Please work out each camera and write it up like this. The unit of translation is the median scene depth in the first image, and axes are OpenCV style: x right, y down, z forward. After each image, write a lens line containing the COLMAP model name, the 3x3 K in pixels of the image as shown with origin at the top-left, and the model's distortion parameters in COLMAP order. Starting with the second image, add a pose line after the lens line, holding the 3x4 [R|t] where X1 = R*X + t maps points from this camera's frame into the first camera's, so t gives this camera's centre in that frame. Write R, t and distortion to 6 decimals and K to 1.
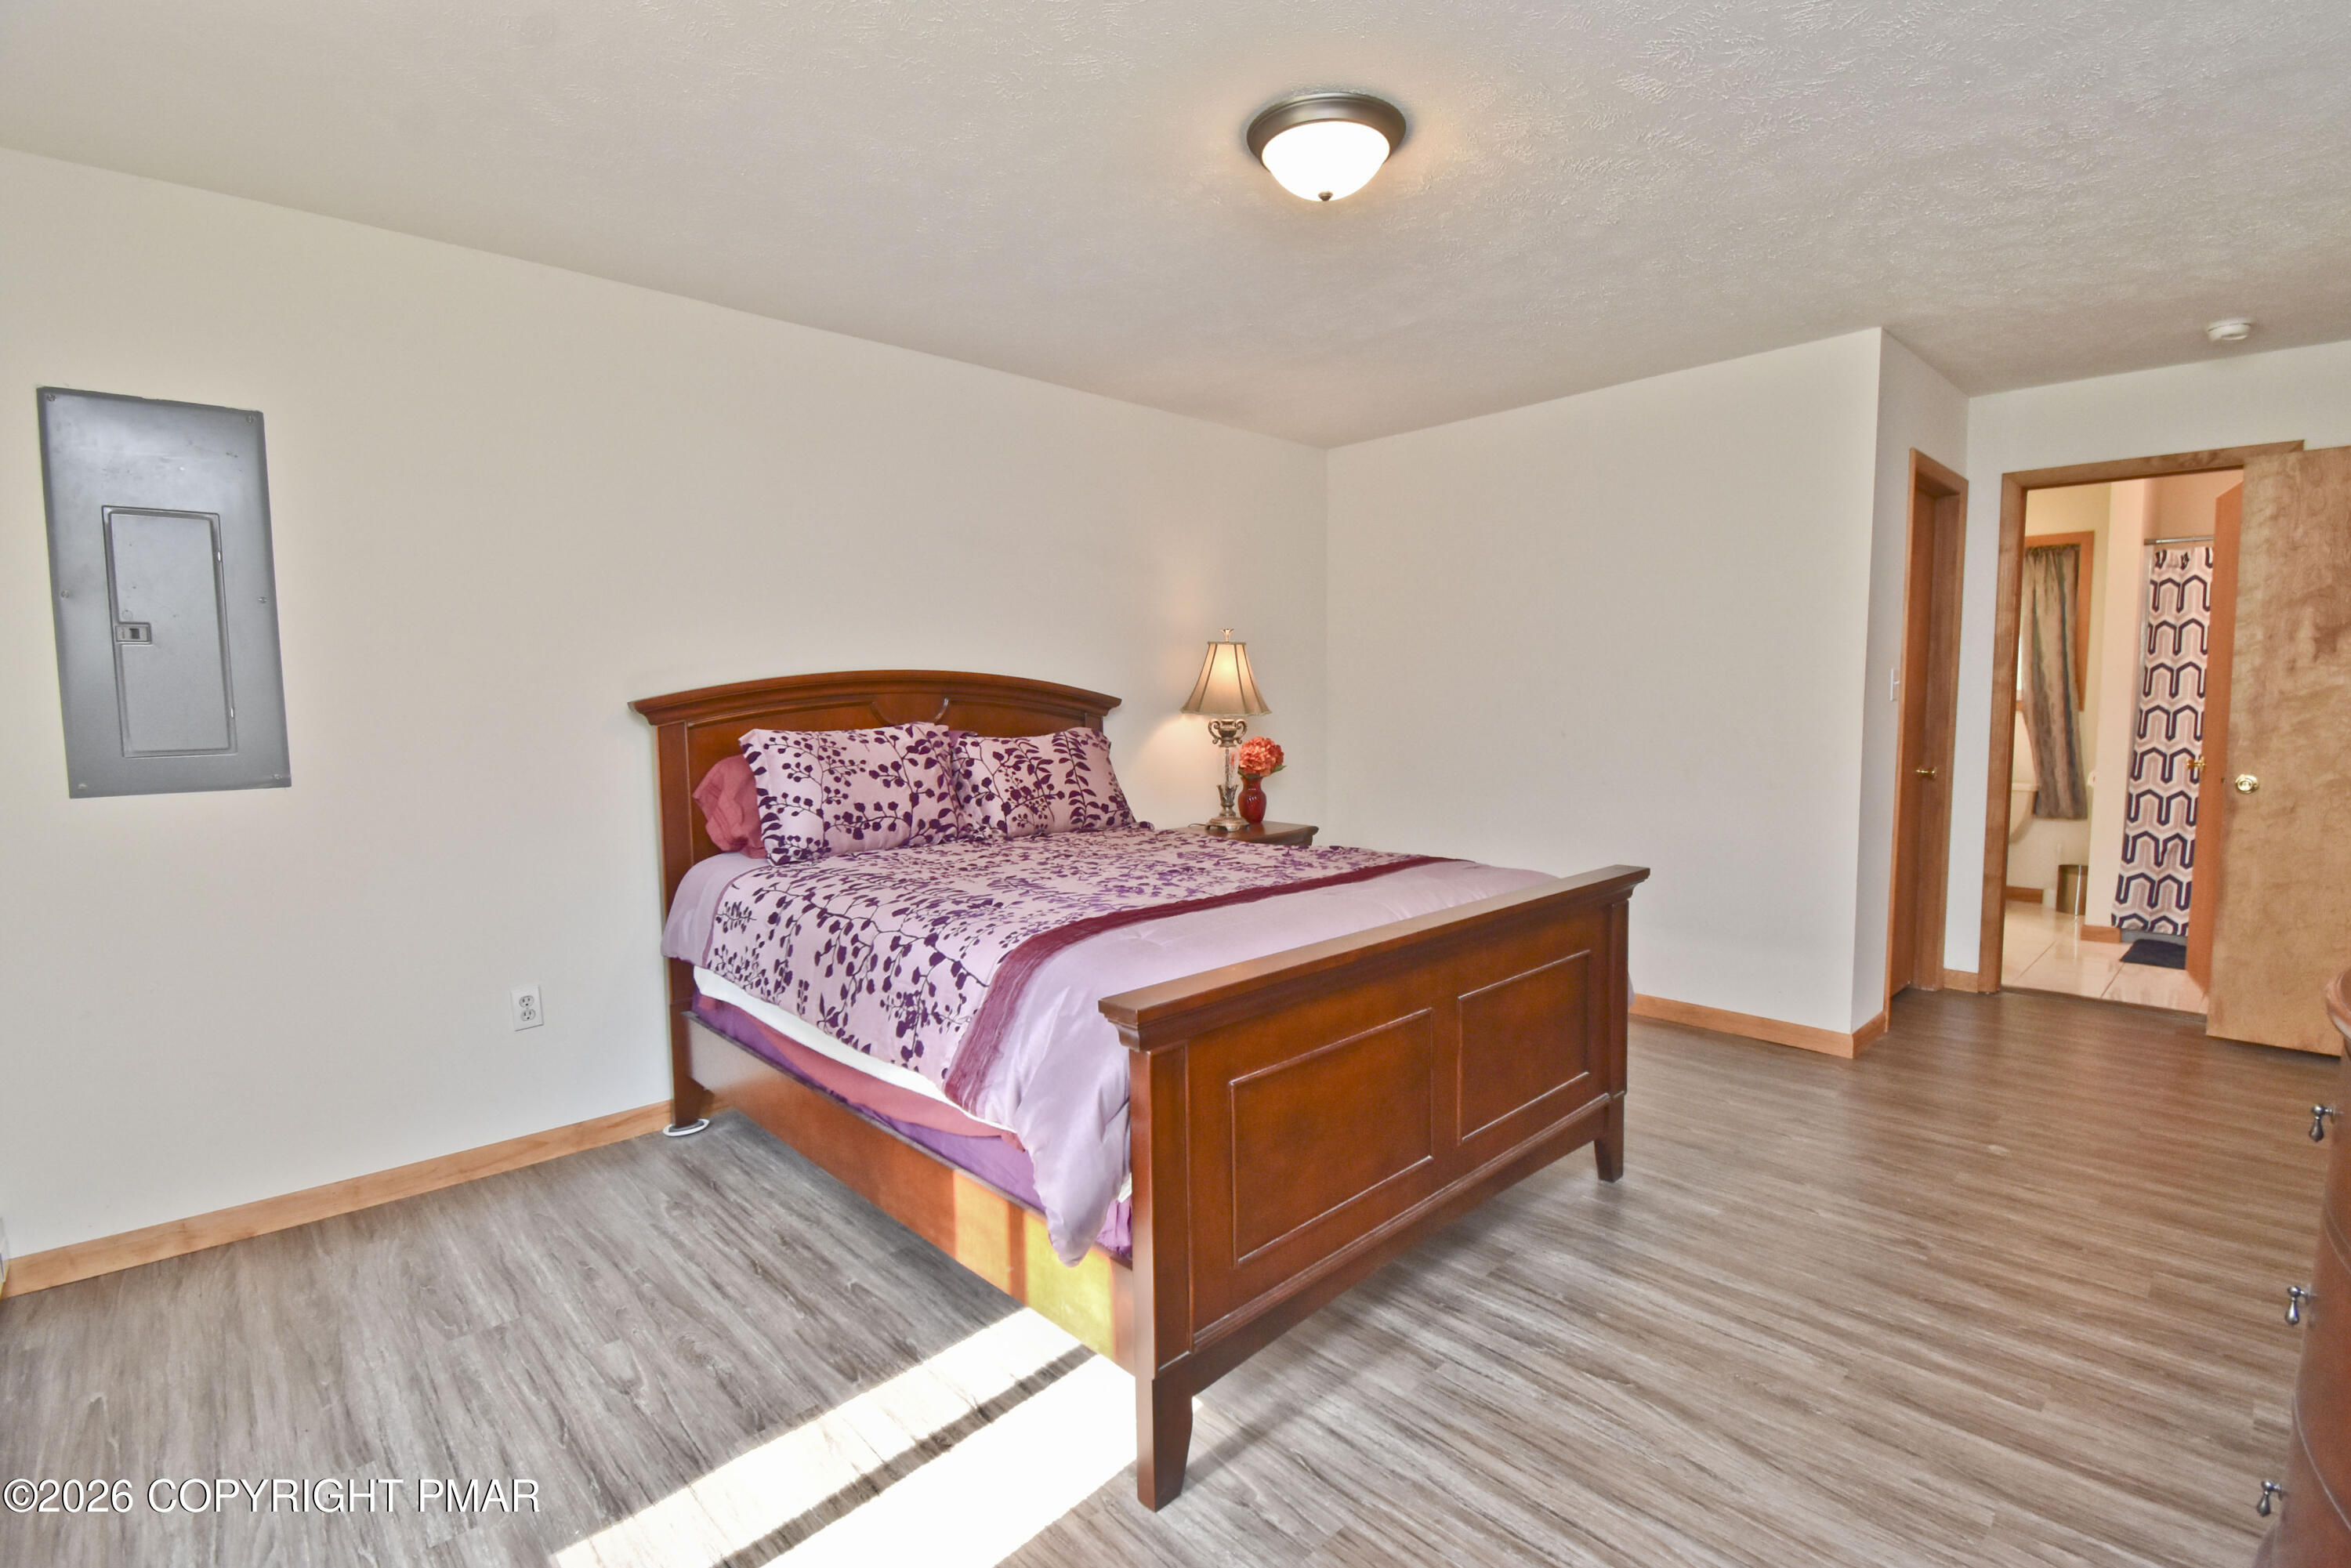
lens RADIAL K [[1072.0, 0, 1198.3], [0, 1072.0, 786.8], [0, 0, 1]] dist [0.001729, -0.013423]
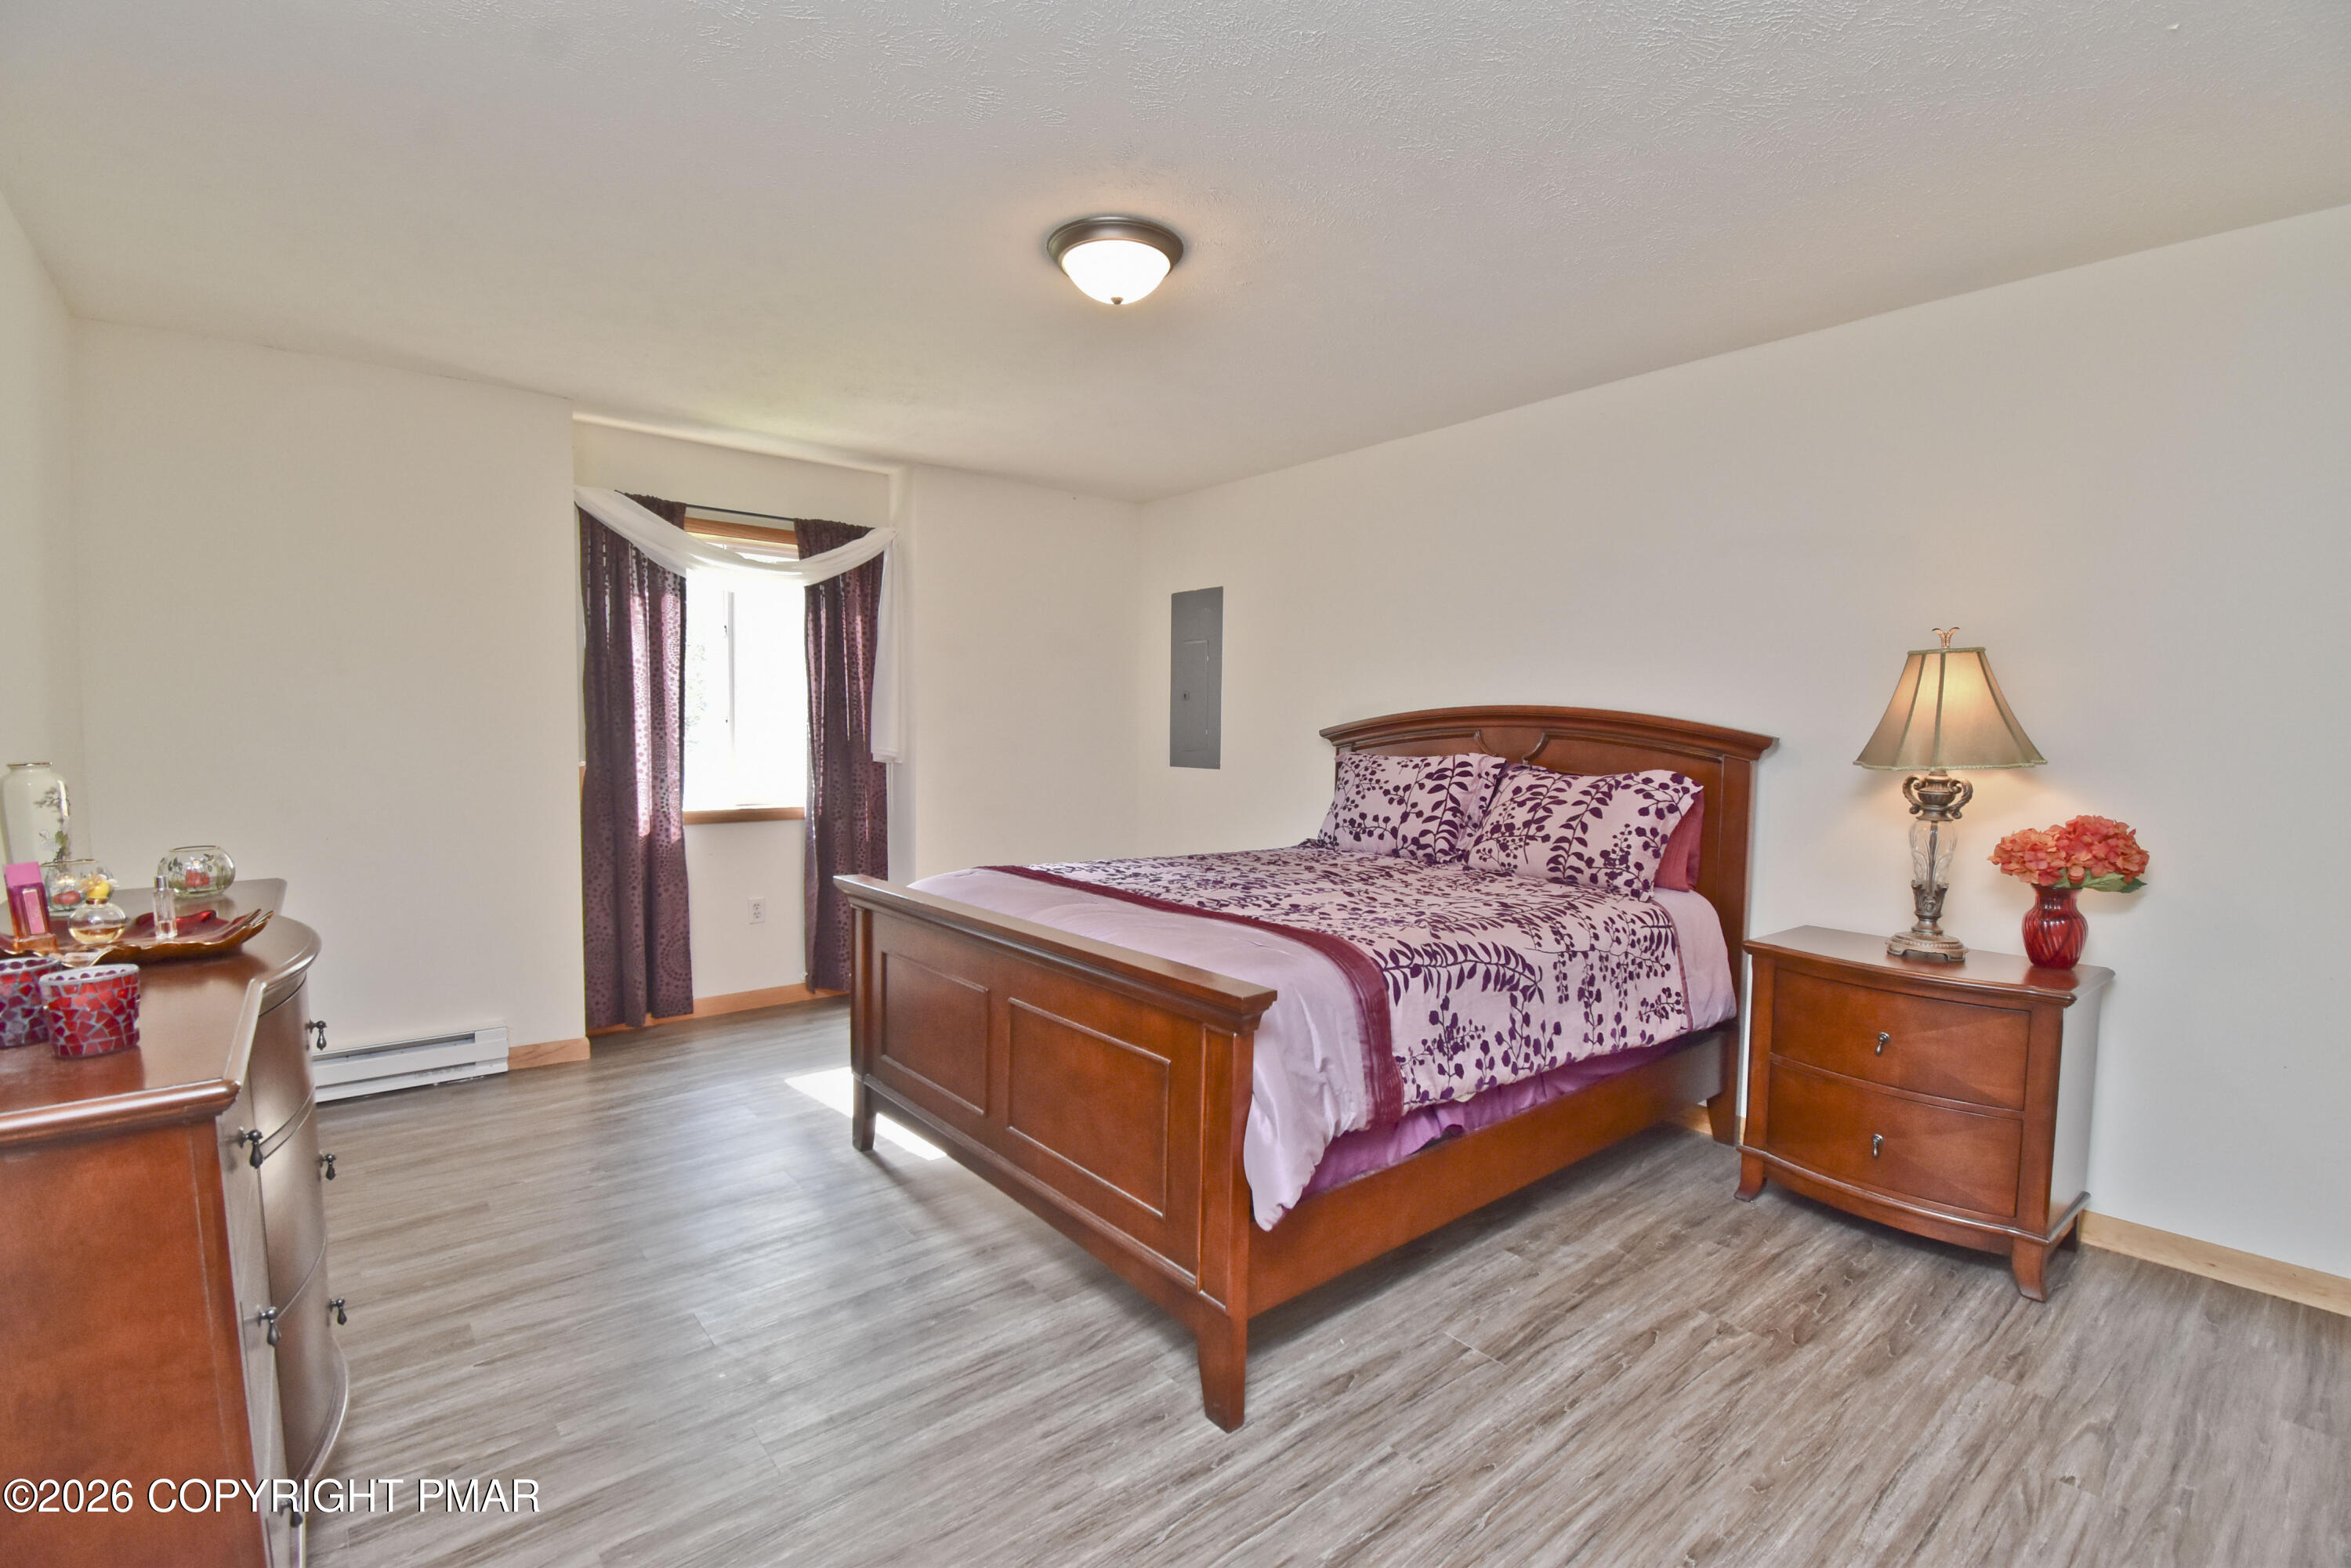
lens RADIAL K [[1072.0, 0, 1192.7], [0, 1072.0, 785.0], [0, 0, 1]] dist [0.001729, -0.013423]
pose [[-0.050978, 0.061328, -0.996815, 0.902042], [-0.100985, 0.992680, 0.066238, -0.076593], [0.993581, 0.104040, -0.044412, 0.820668]]
